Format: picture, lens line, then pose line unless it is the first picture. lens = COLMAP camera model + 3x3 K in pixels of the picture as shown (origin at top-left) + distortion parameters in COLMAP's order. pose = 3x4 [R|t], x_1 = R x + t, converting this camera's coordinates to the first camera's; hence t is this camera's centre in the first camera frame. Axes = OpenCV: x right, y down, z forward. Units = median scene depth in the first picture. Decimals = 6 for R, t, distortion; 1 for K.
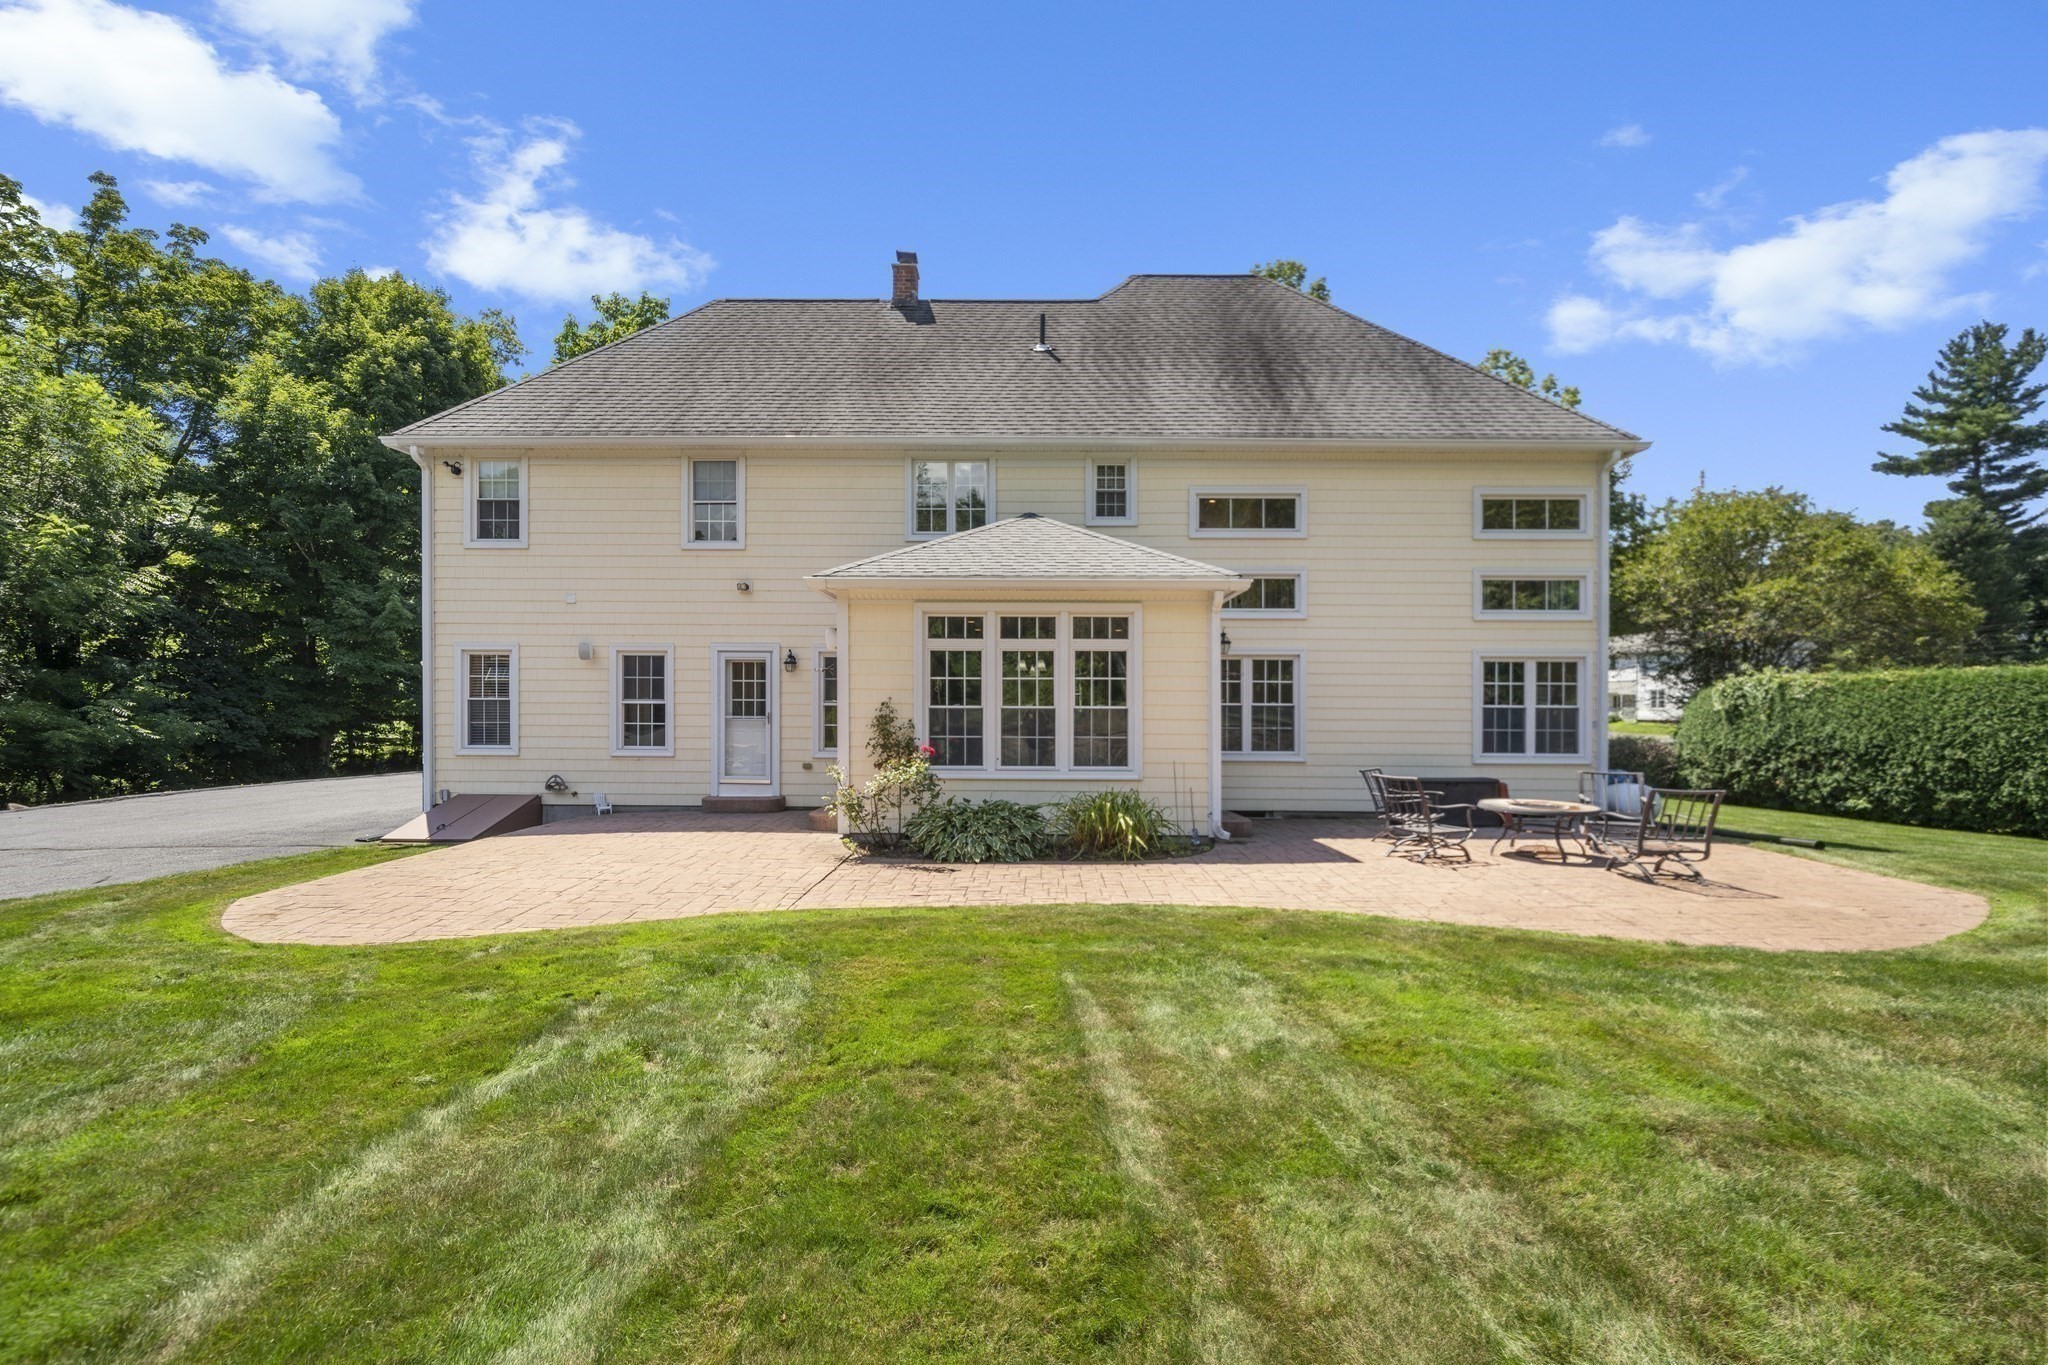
lens RADIAL K [[865.6, 0, 1010.7], [0, 865.6, 680.4], [0, 0, 1]] dist [-0.000539, 0.000139]
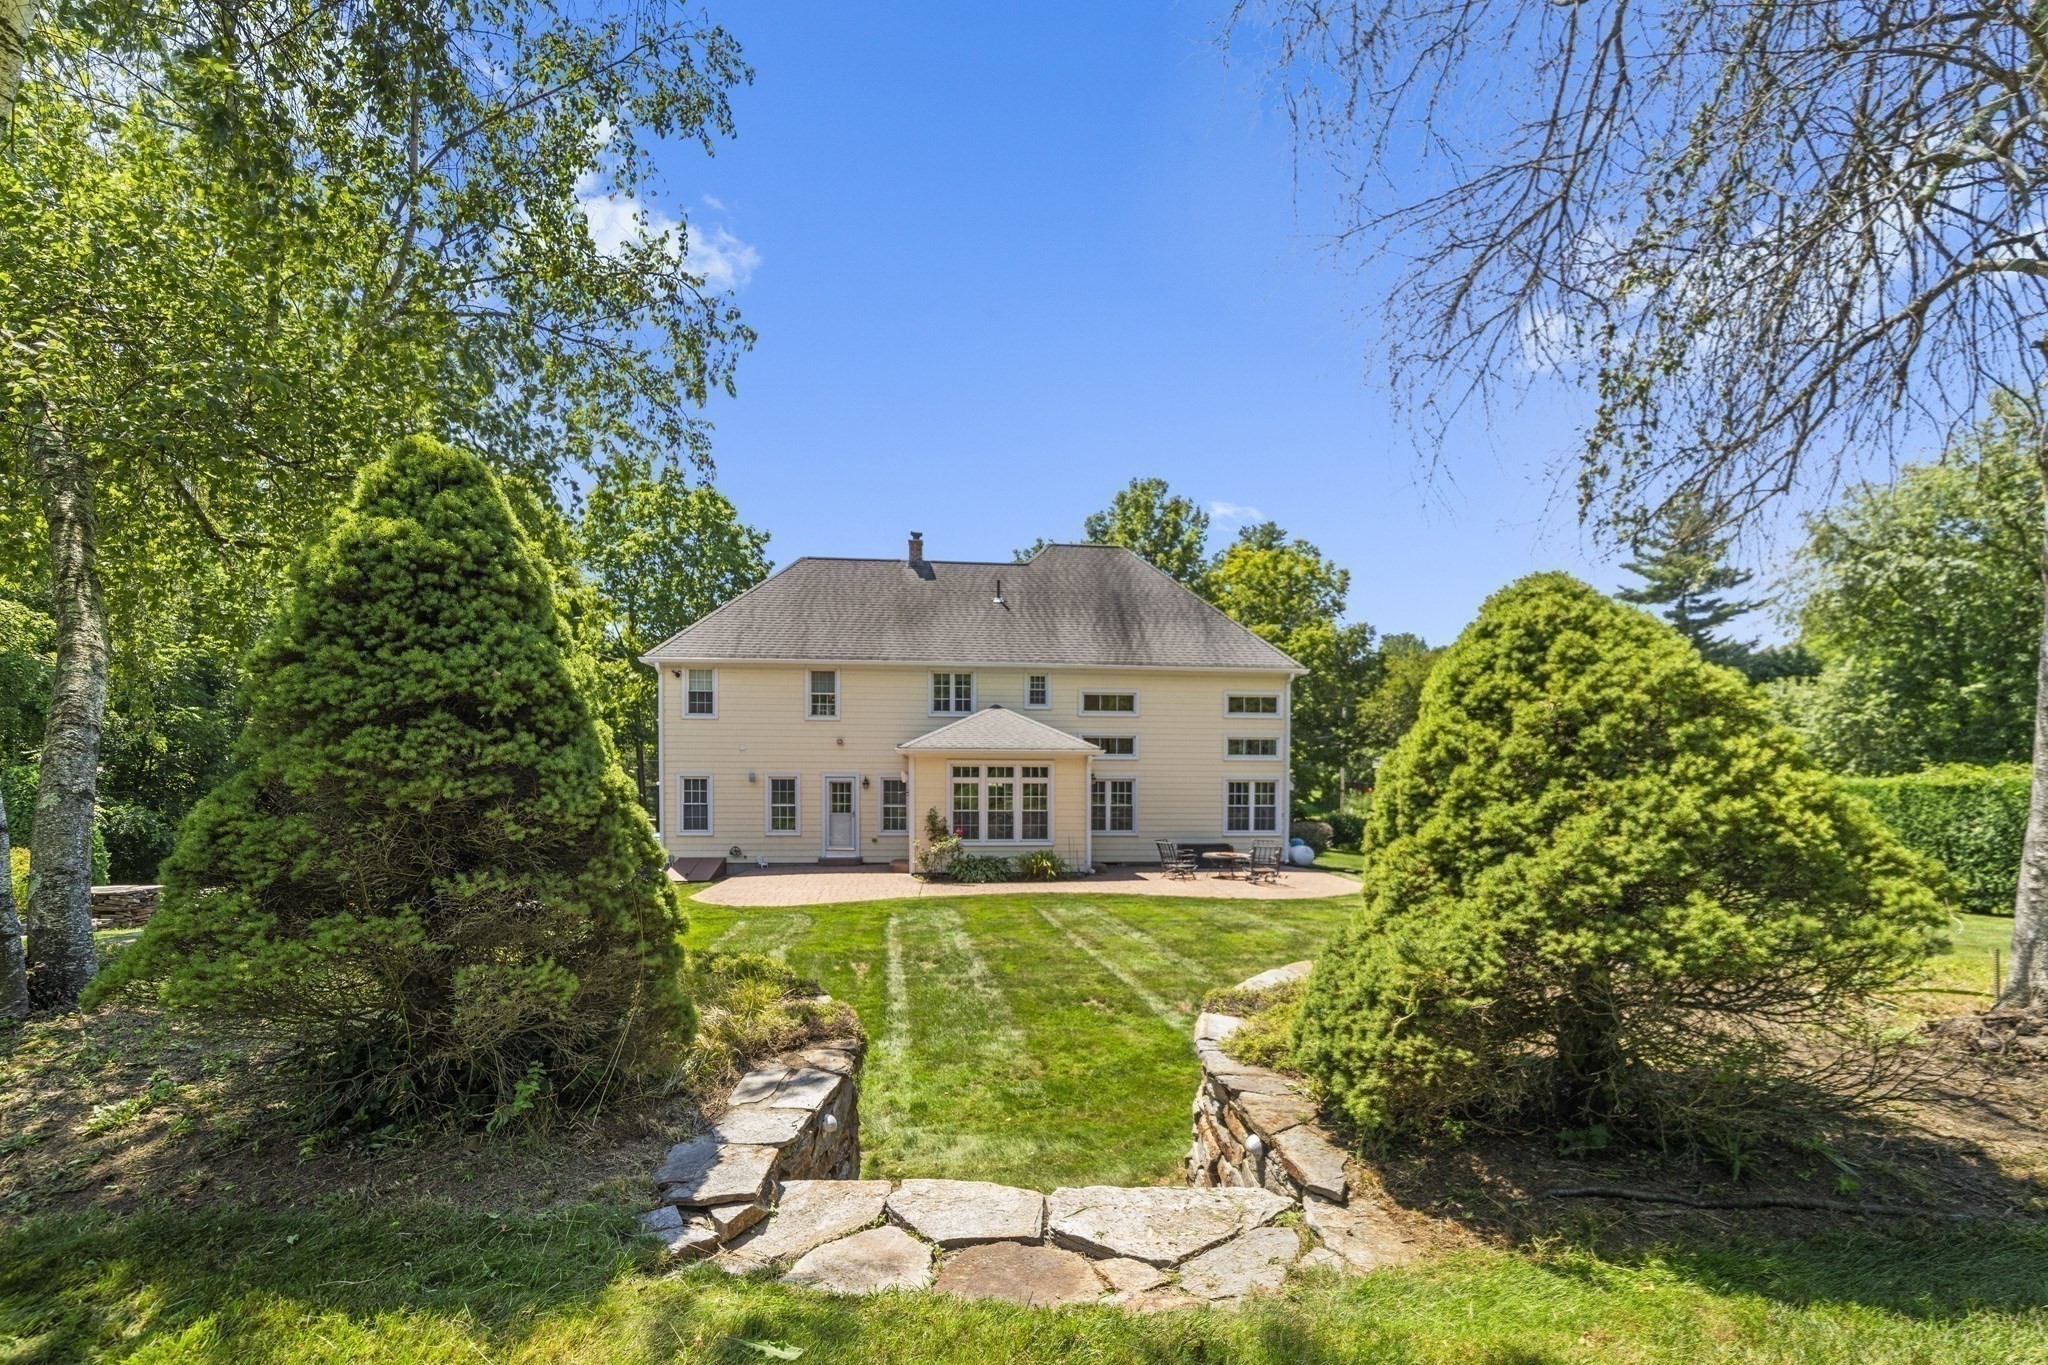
lens RADIAL K [[819.2, 0, 1036.3], [0, 819.2, 671.8], [0, 0, 1]] dist [-0.000021, -0.000055]
pose [[0.990893, 0.019114, 0.133292, -0.130445], [-0.005512, 0.994802, -0.101679, -0.080976], [-0.134542, 0.100018, 0.985847, -0.789806]]
